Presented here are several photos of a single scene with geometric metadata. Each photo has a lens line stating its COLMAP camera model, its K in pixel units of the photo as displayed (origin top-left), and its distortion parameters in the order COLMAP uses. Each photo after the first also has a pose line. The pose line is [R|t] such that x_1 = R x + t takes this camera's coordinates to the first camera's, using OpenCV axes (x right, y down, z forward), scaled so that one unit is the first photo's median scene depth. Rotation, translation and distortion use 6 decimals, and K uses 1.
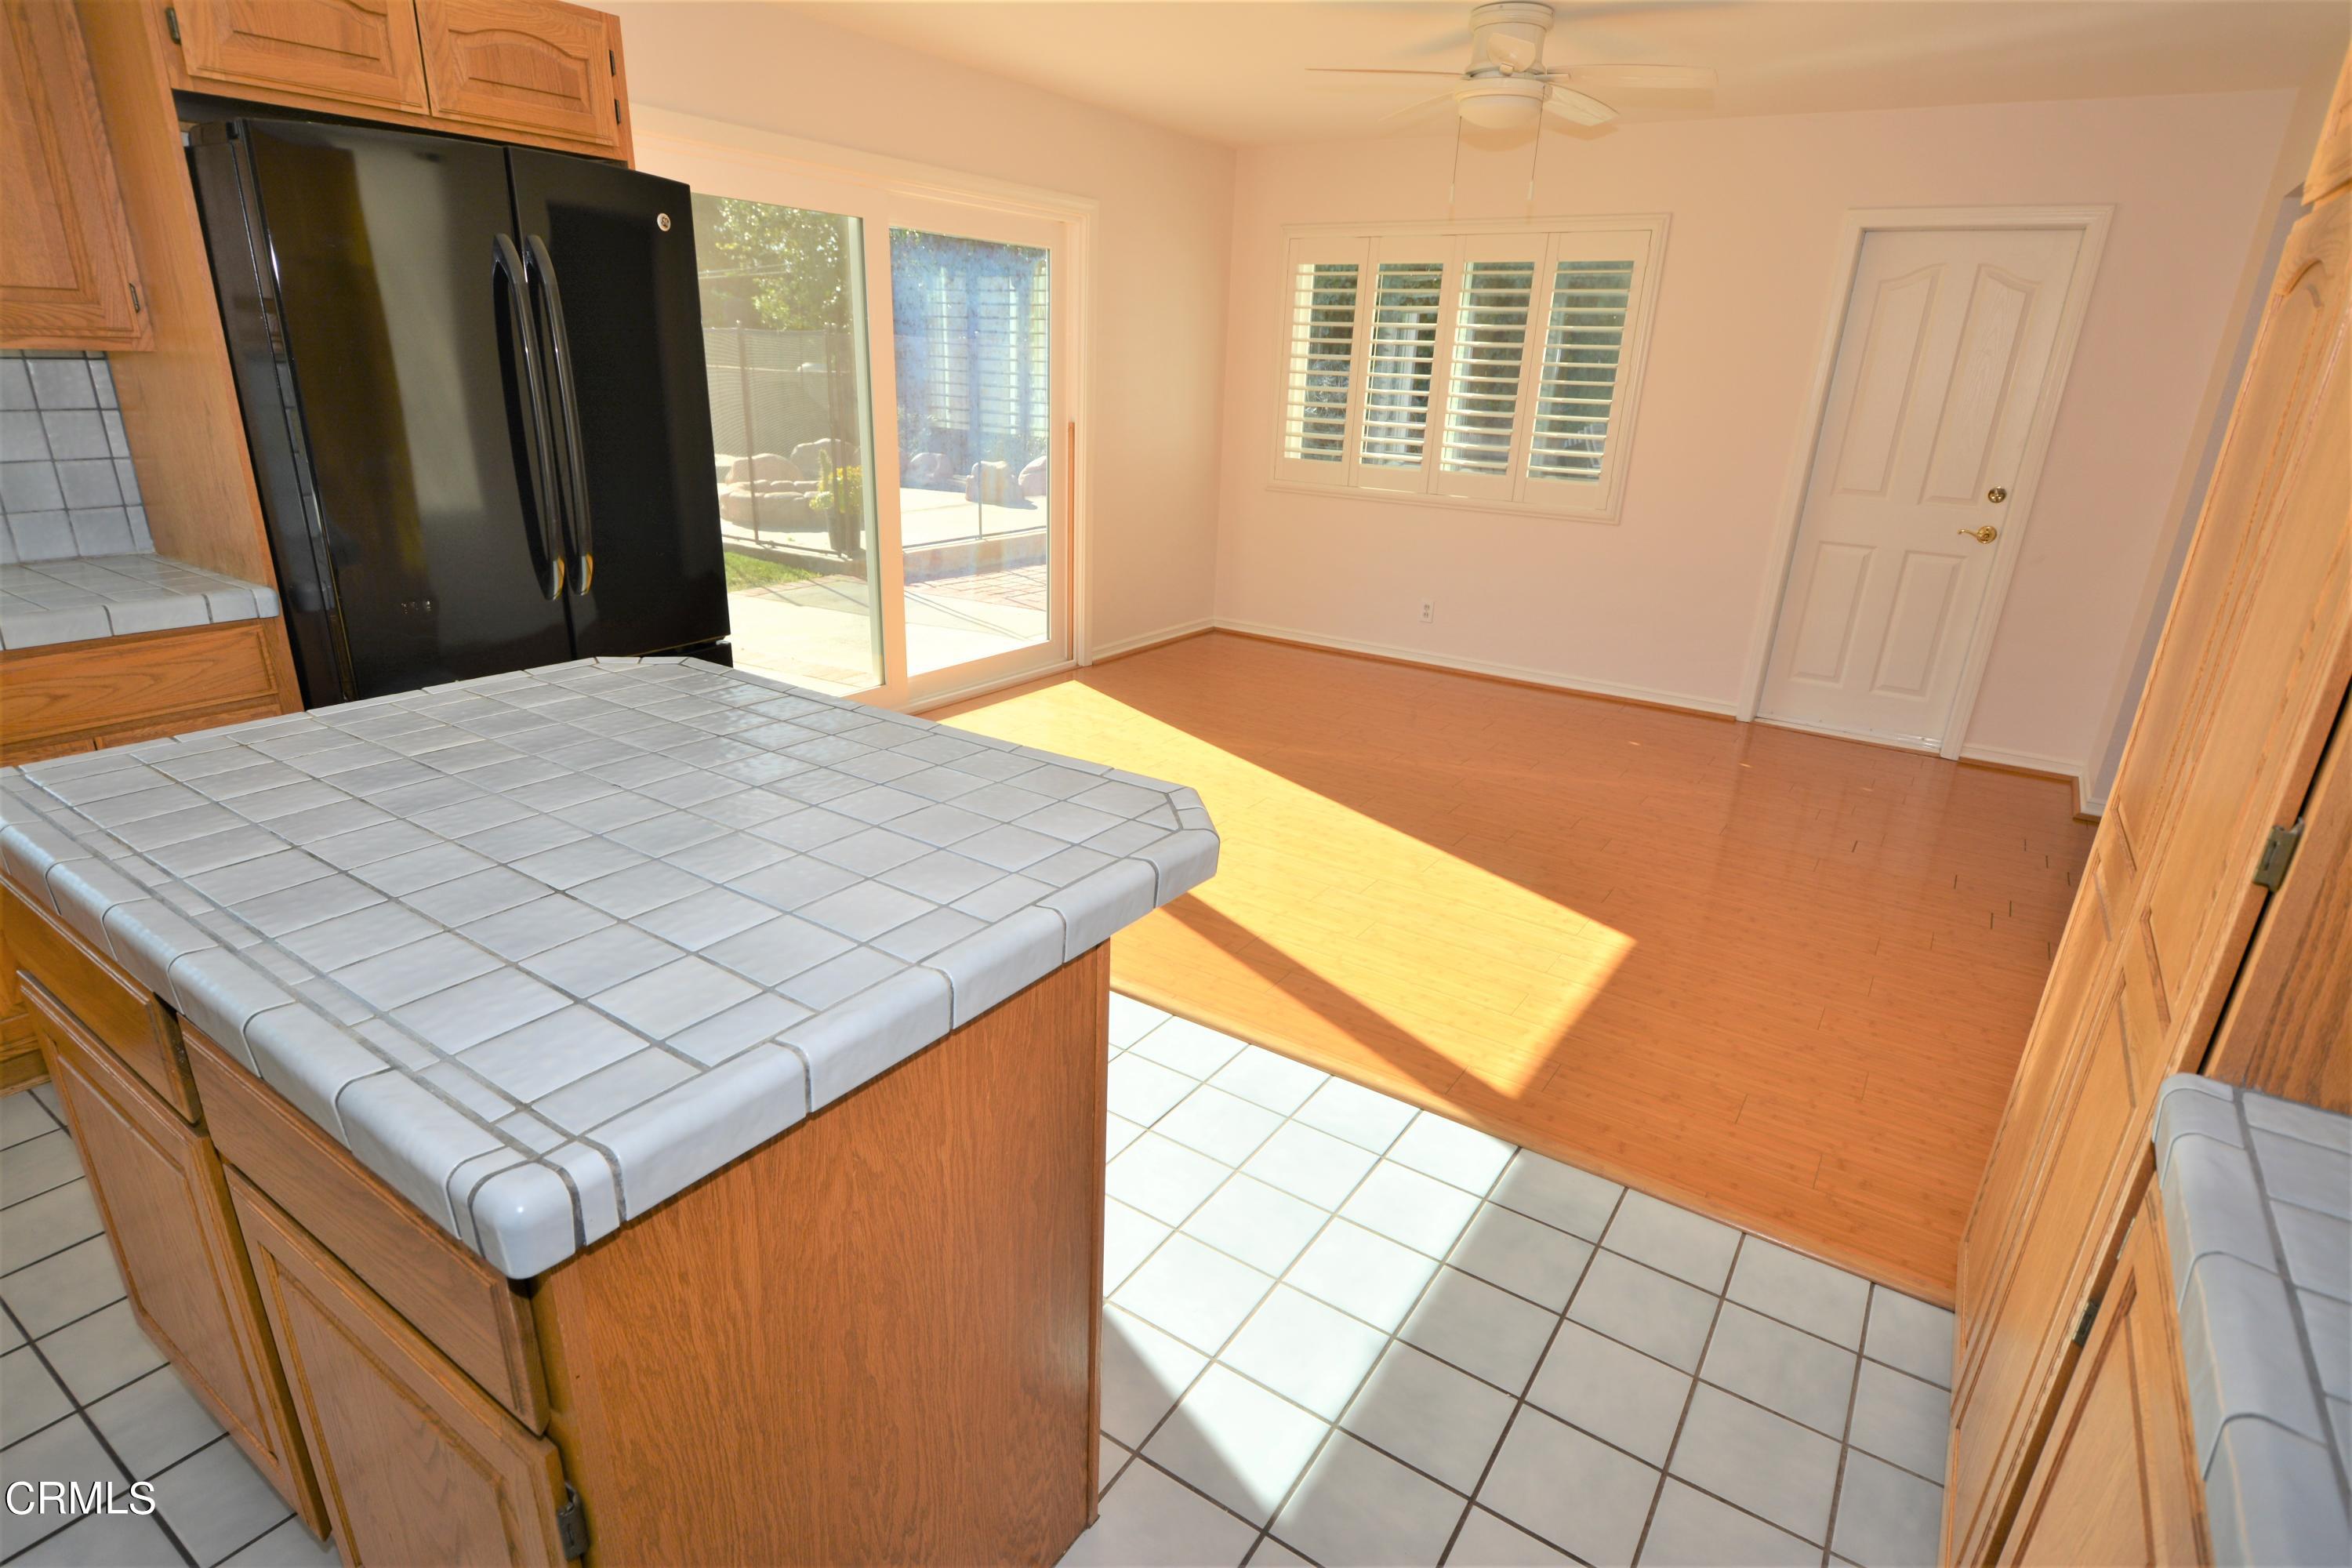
lens RADIAL K [[1194.4, 0, 1187.5], [0, 1194.4, 812.7], [0, 0, 1]] dist [0.000015, -0.009972]
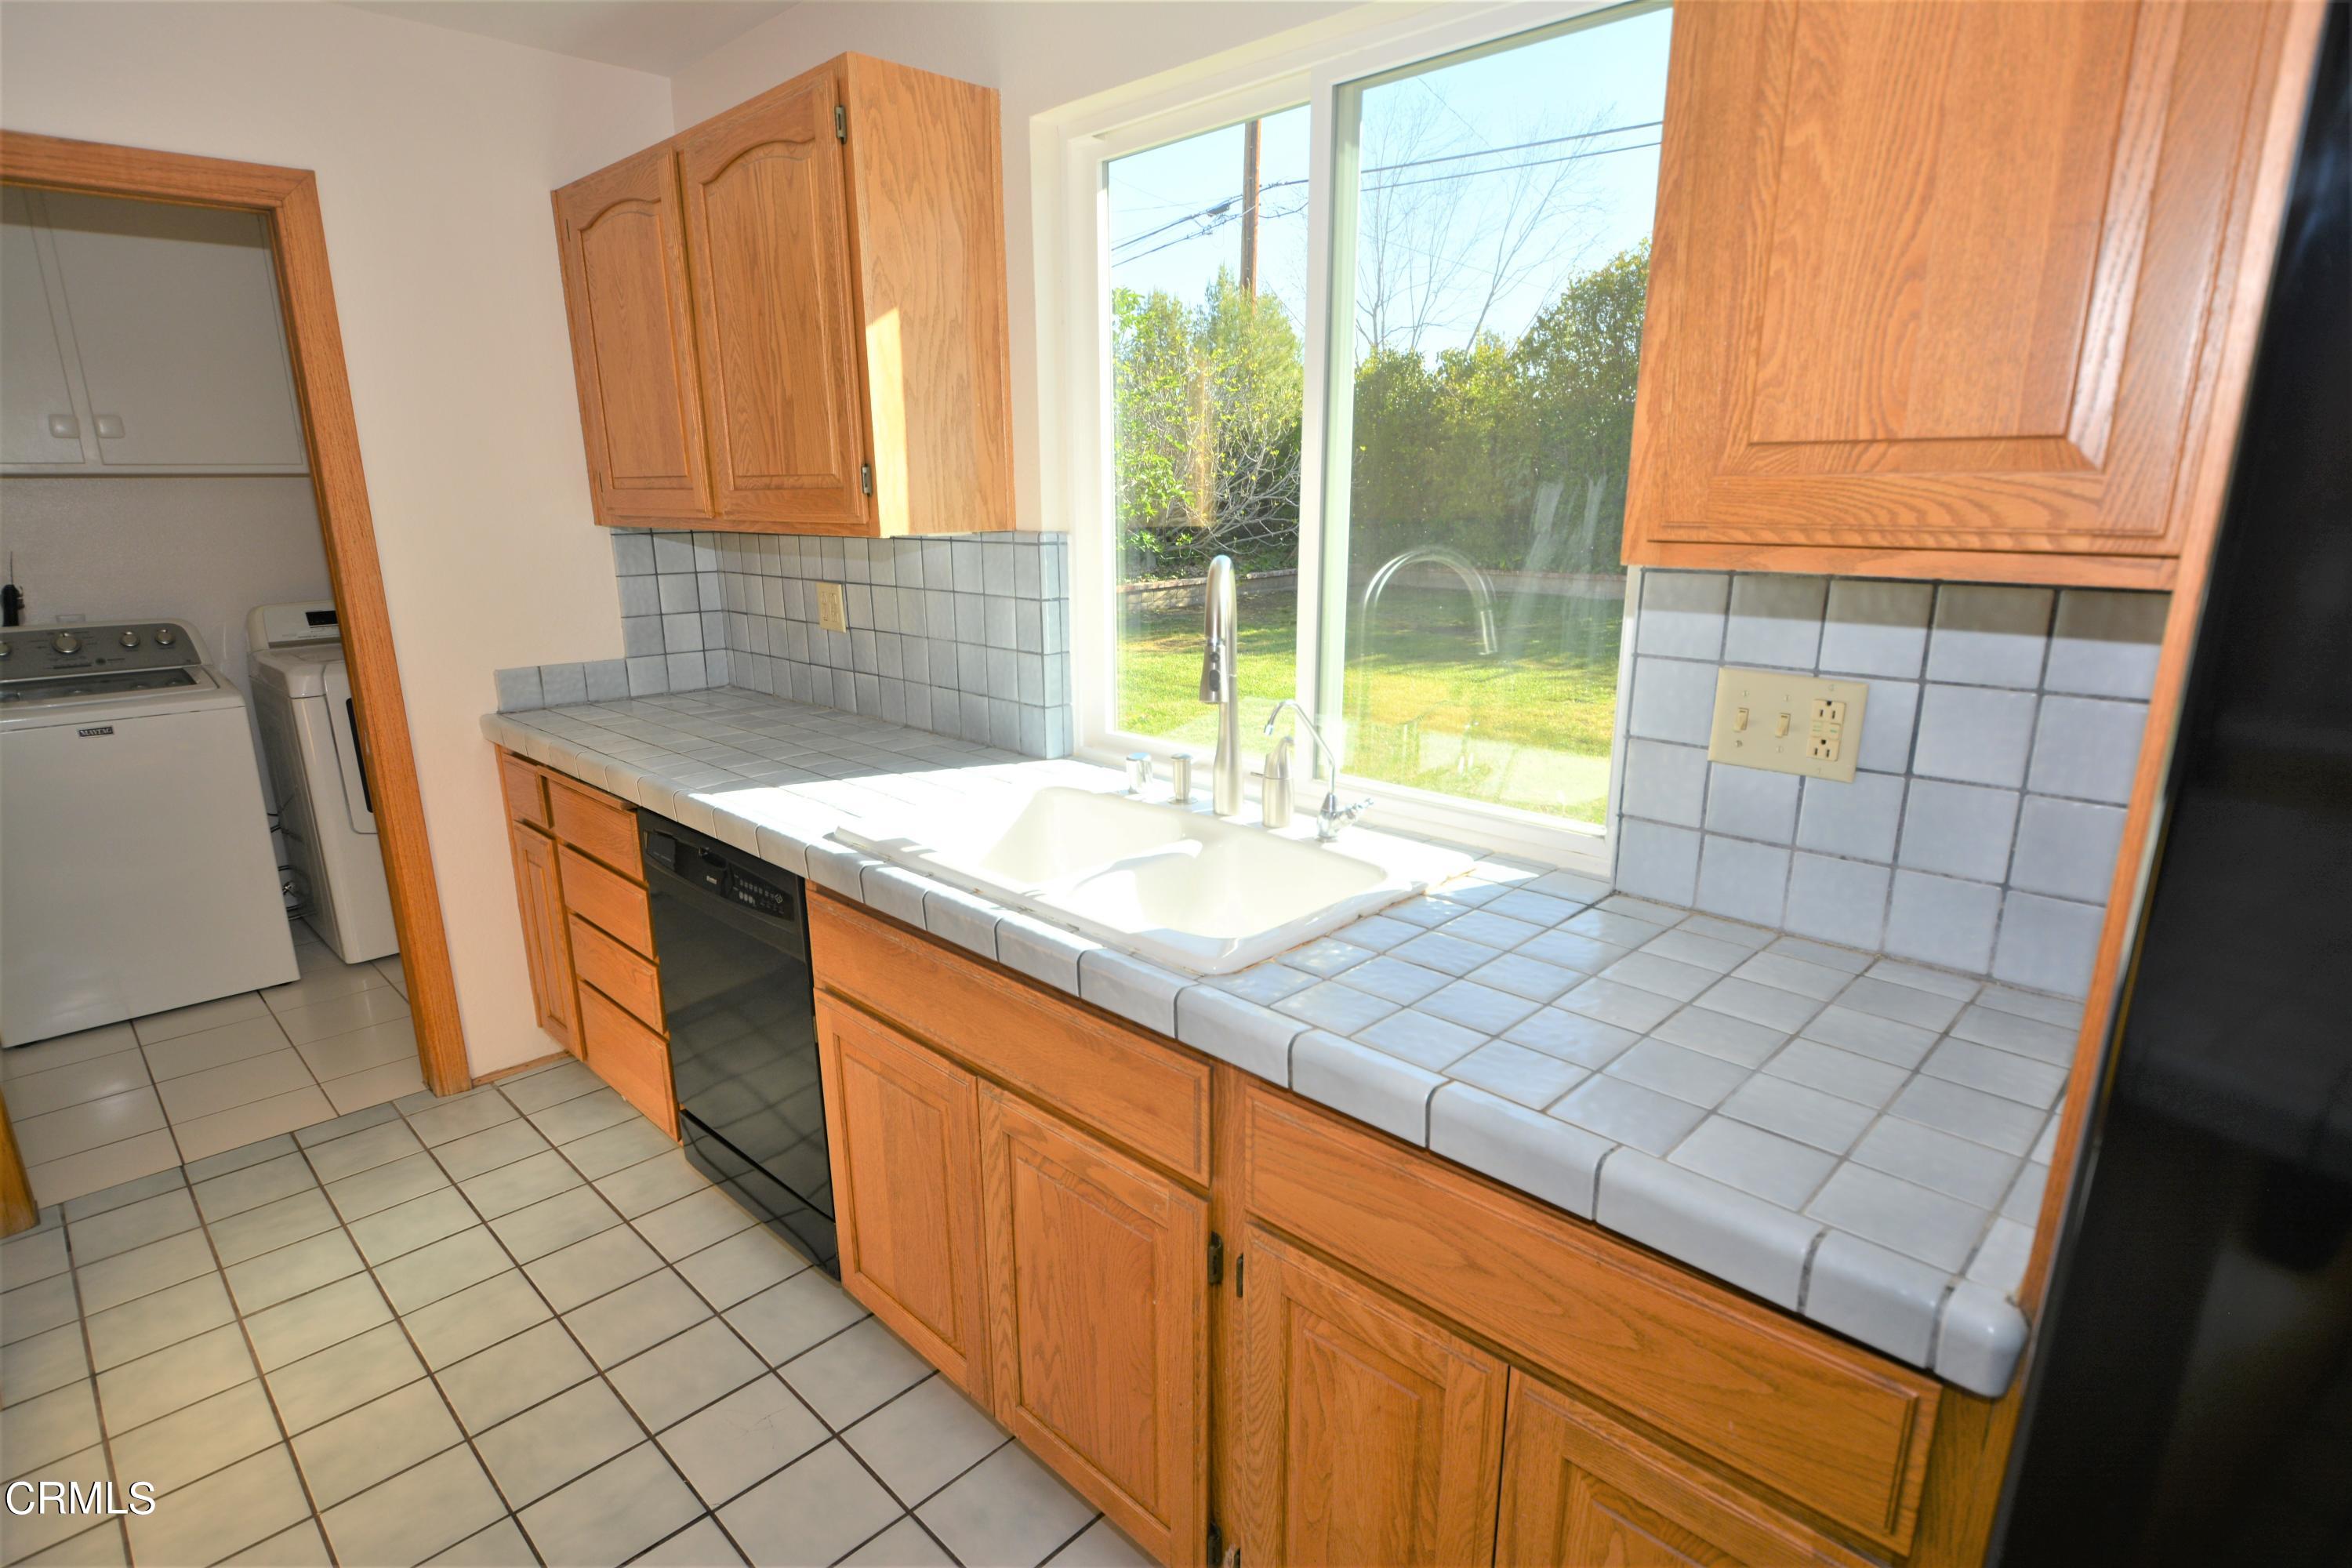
lens RADIAL K [[1194.4, 0, 1187.5], [0, 1194.4, 812.7], [0, 0, 1]] dist [0.000015, -0.009972]
pose [[-0.186144, 0.220191, -0.957531, -0.425482], [-0.355284, 0.893533, 0.274541, -0.298450], [0.916037, 0.391300, -0.088095, 0.724620]]
